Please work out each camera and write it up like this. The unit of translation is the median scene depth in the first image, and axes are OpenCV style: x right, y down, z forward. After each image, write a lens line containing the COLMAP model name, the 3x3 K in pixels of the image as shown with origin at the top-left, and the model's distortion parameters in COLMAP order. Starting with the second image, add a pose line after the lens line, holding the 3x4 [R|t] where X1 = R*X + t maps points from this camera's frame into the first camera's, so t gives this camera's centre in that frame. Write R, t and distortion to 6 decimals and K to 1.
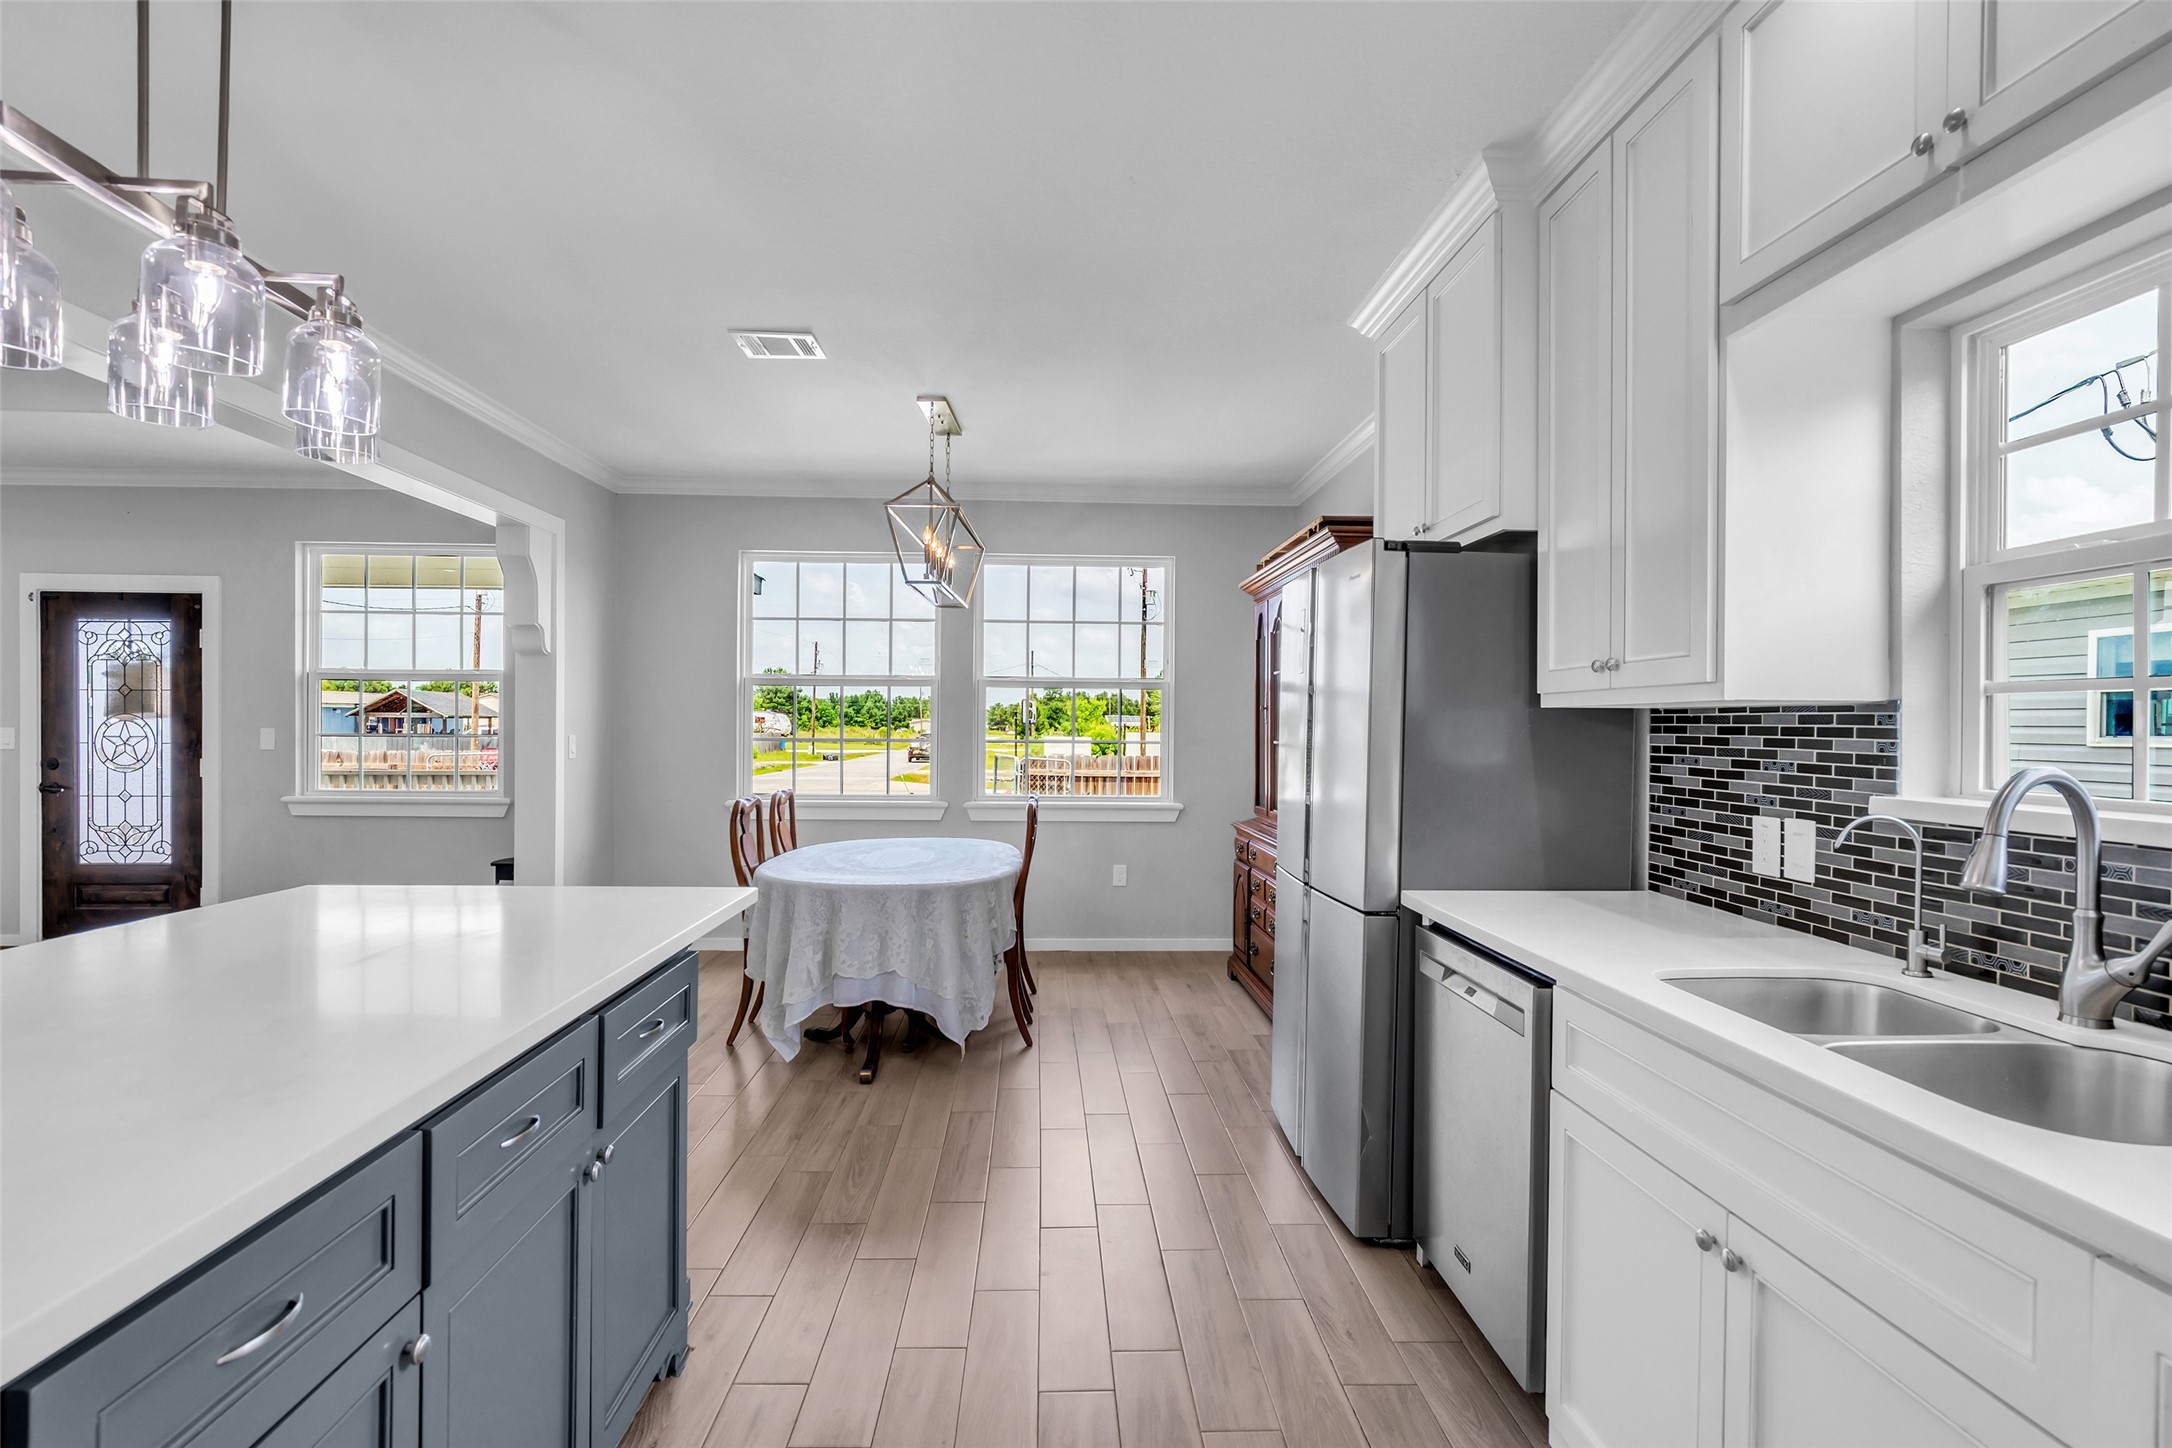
lens RADIAL K [[1012.2, 0, 1080.3], [0, 1012.2, 732.8], [0, 0, 1]] dist [-0.013384, 0.000471]
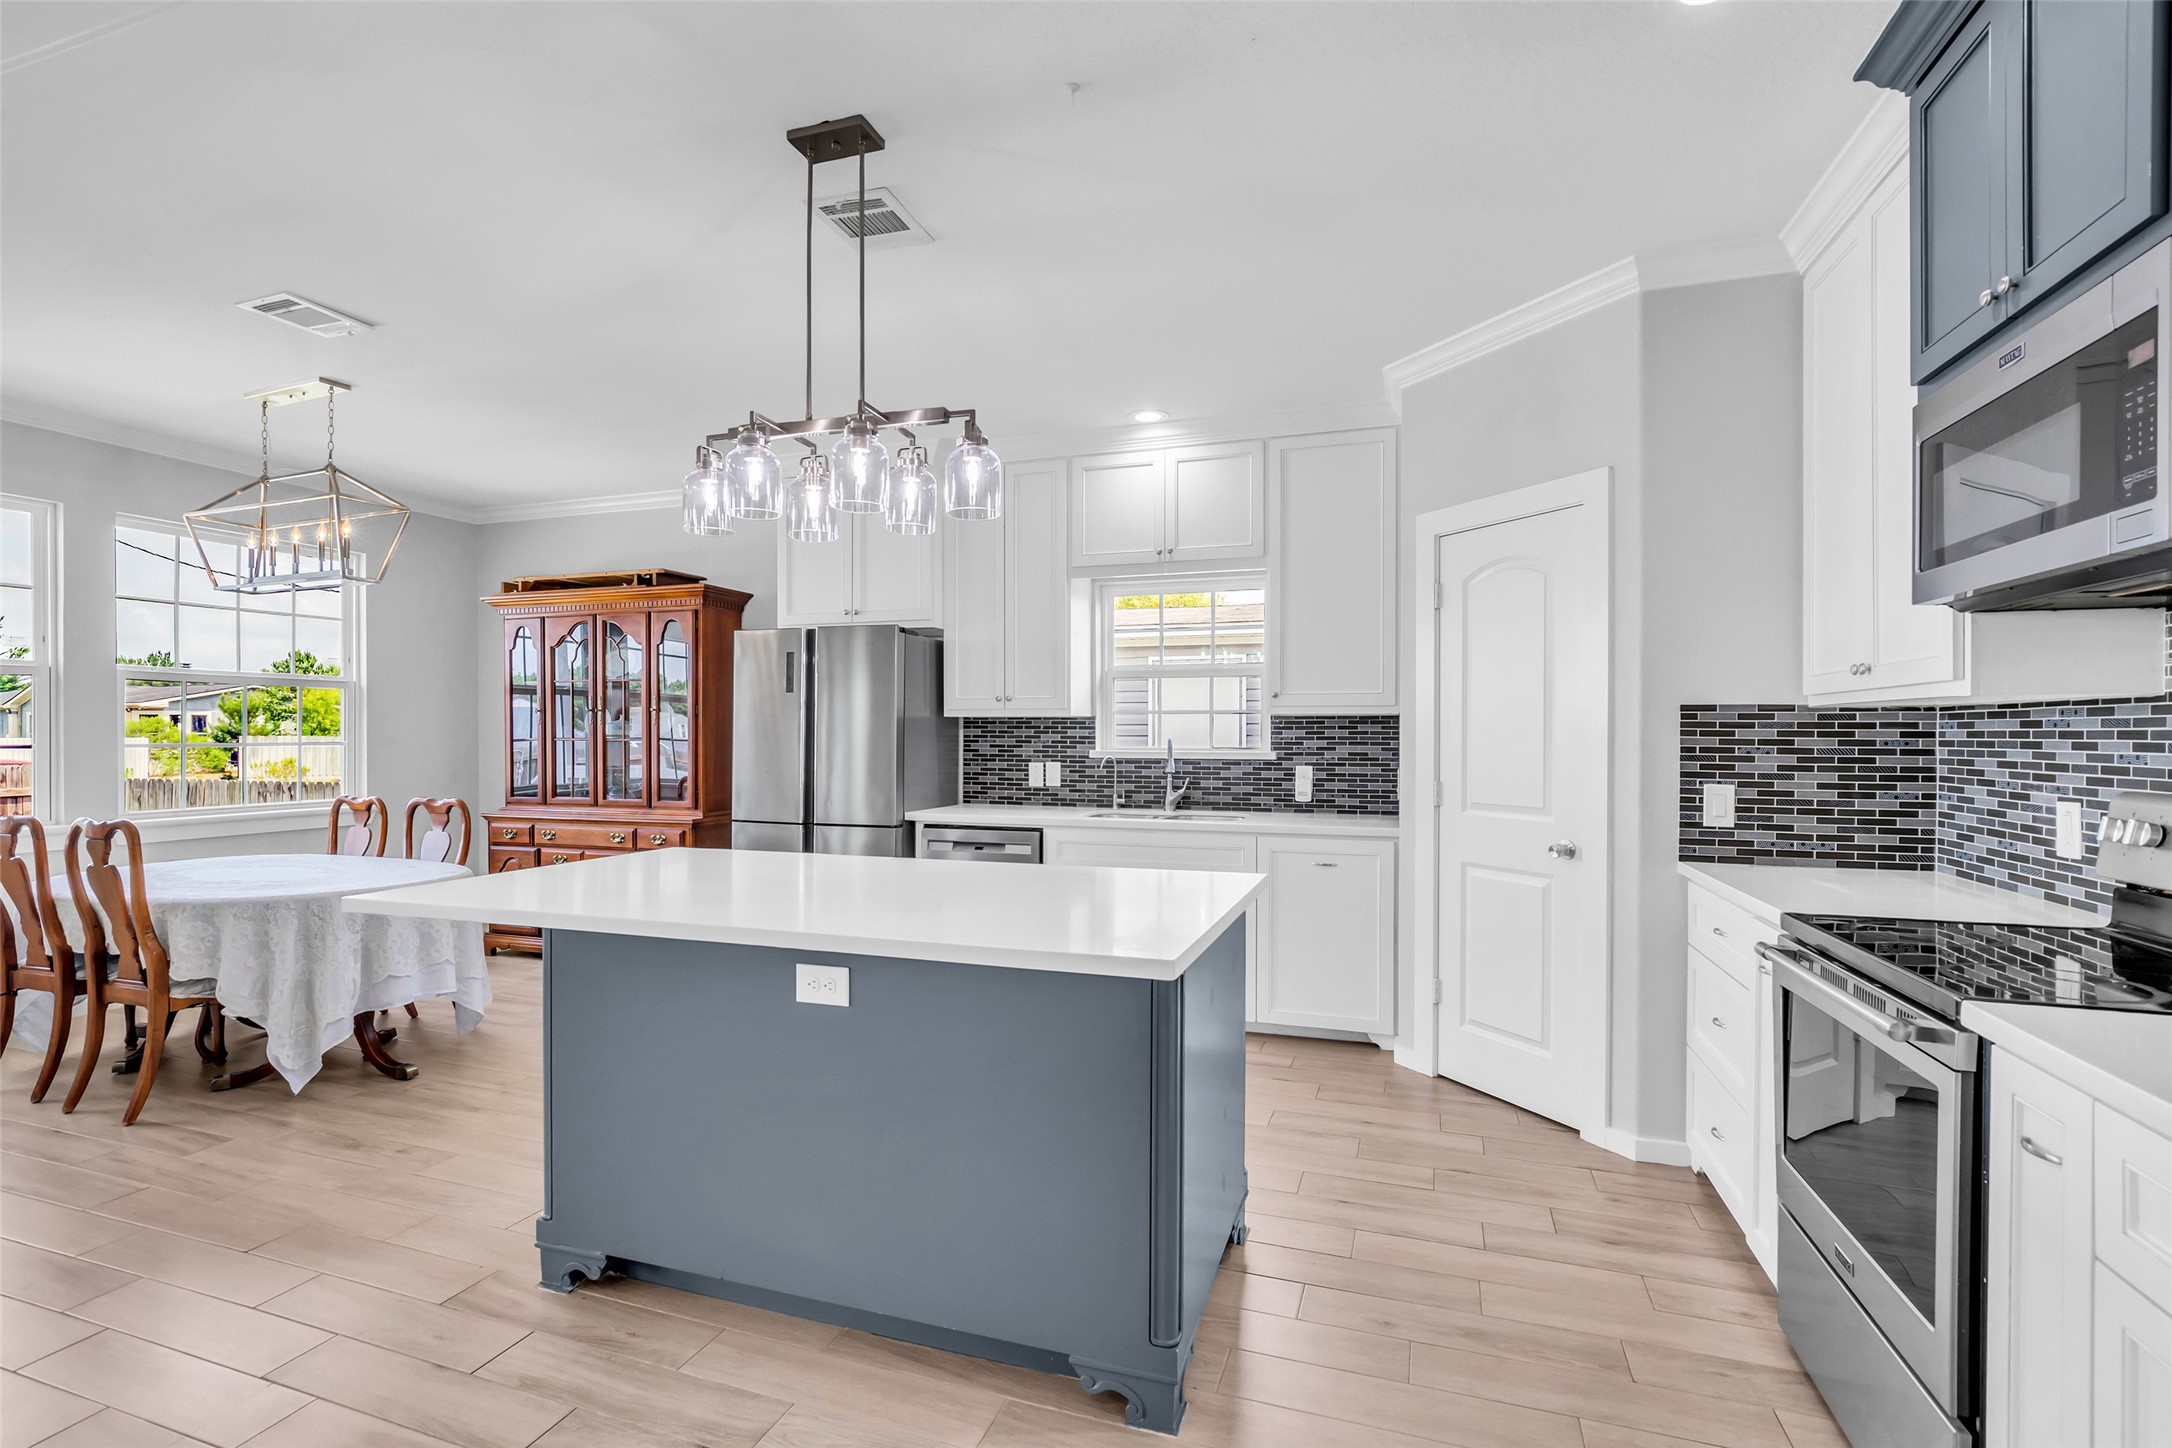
lens RADIAL K [[999.7, 0, 1077.3], [0, 999.7, 731.3], [0, 0, 1]] dist [-0.017667, 0.005642]
pose [[0.368539, -0.007497, 0.929582, -0.573987], [0.008142, 0.999955, 0.004837, -0.001110], [-0.929577, 0.005787, 0.368584, 0.005216]]
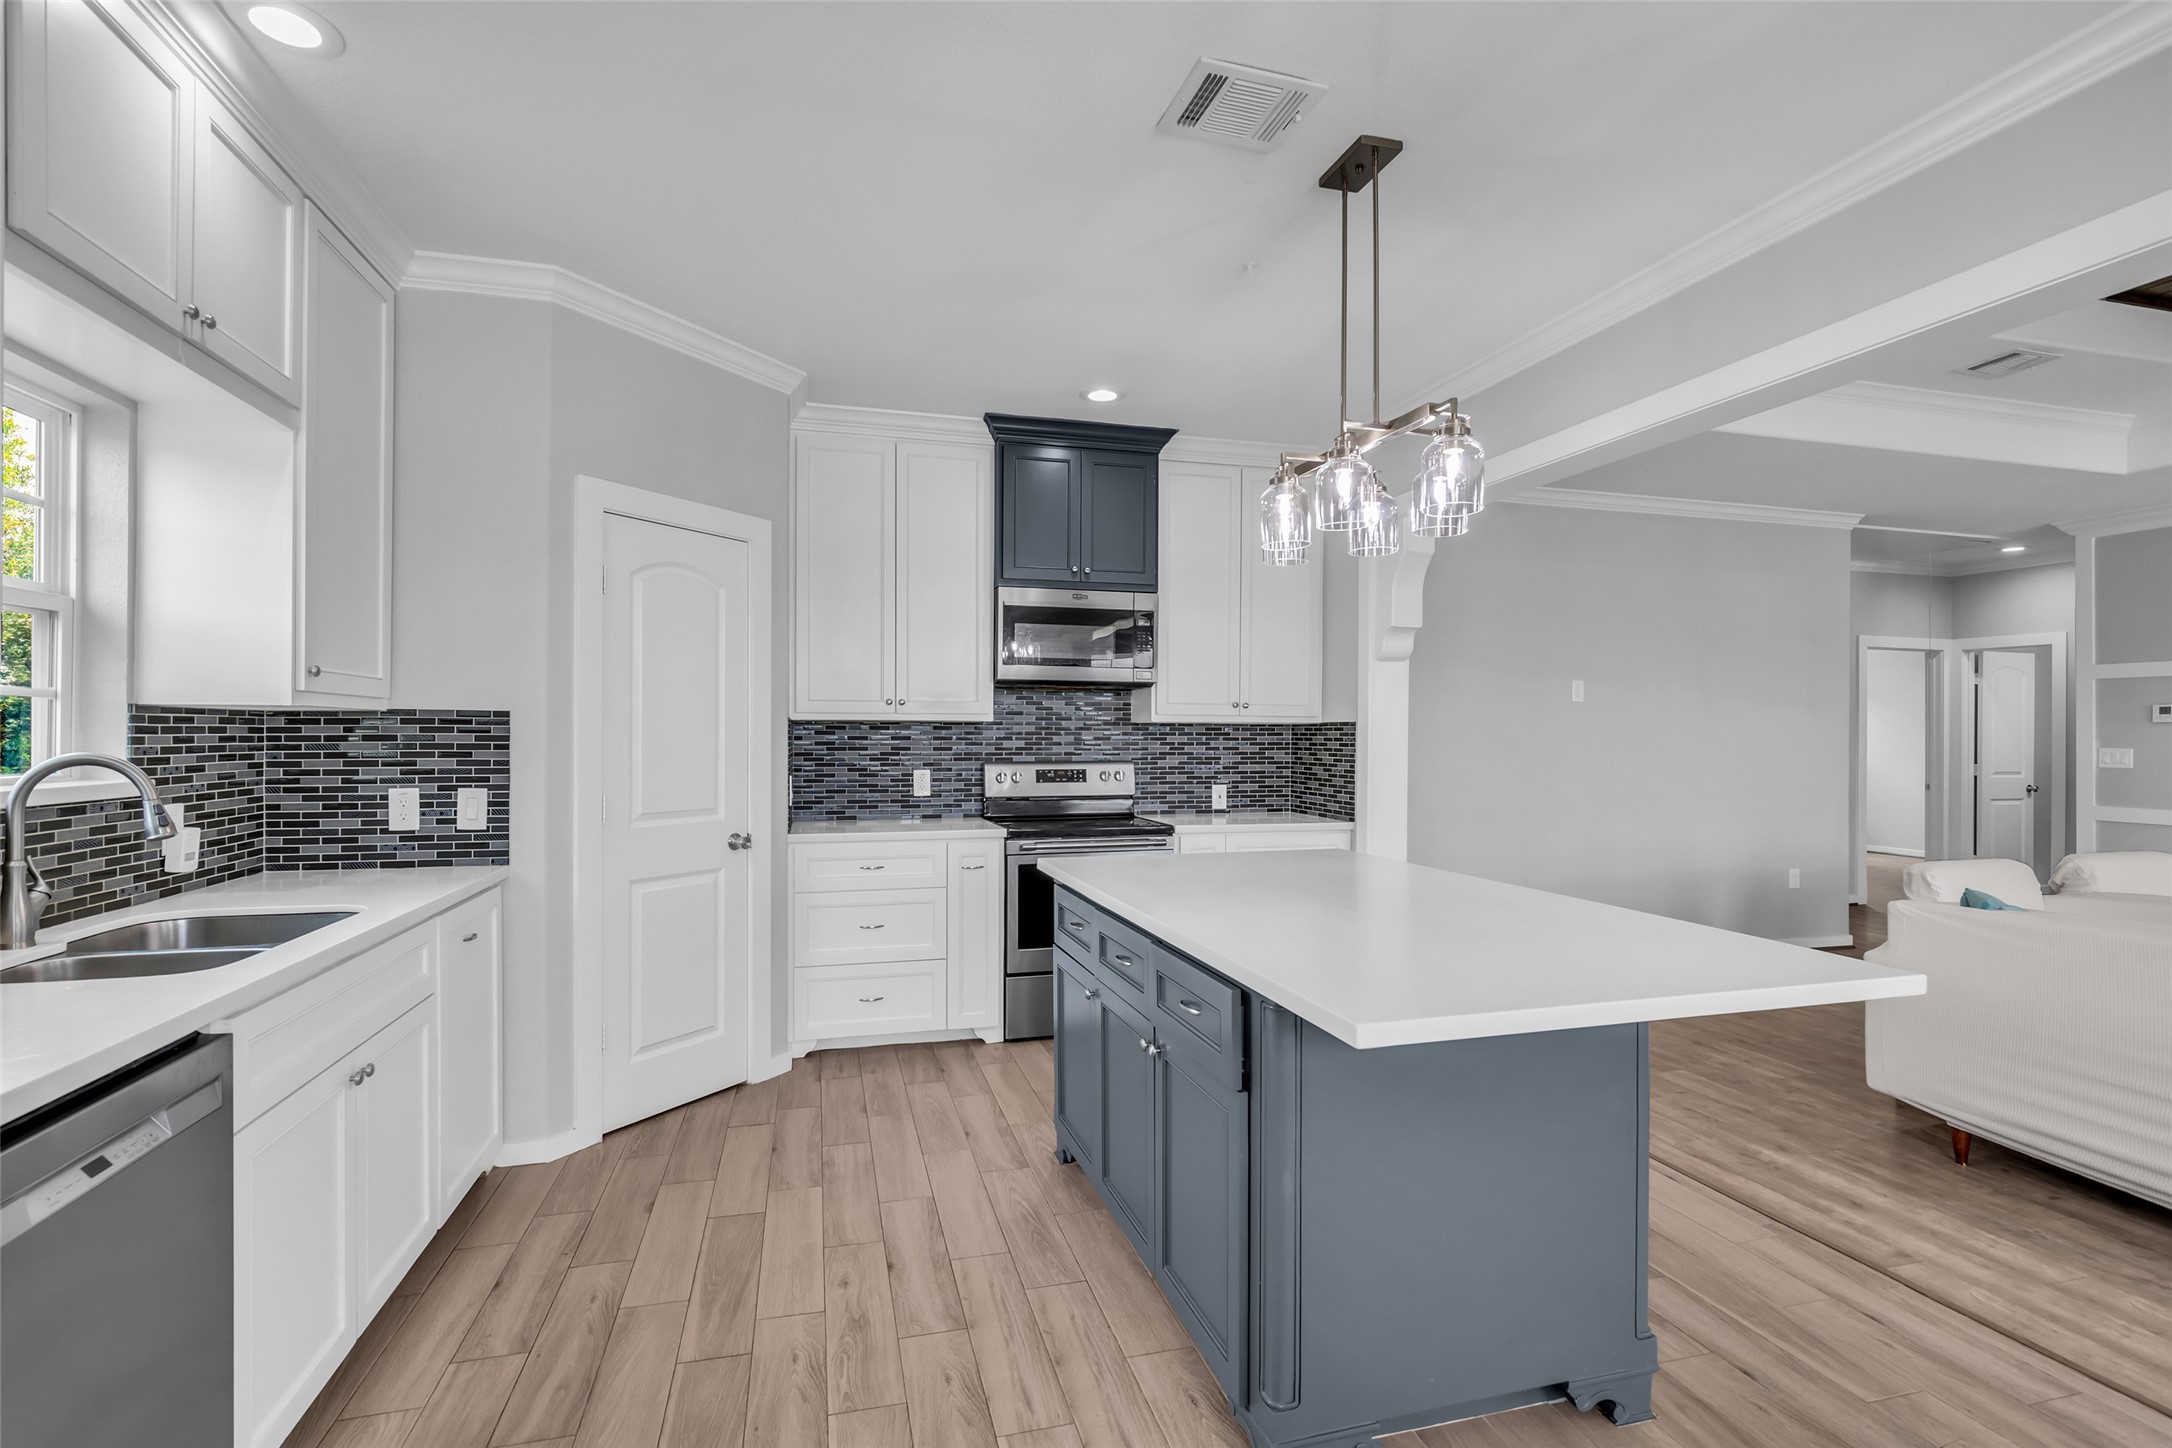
lens RADIAL K [[1022.2, 0, 1080.0], [0, 1022.2, 732.8], [0, 0, 1]] dist [-0.008602, 0.000511]
pose [[-0.975453, -0.012427, -0.219856, -0.016791], [-0.013440, 0.999905, 0.003114, -0.003886], [0.219796, 0.005993, -0.975527, 0.645432]]
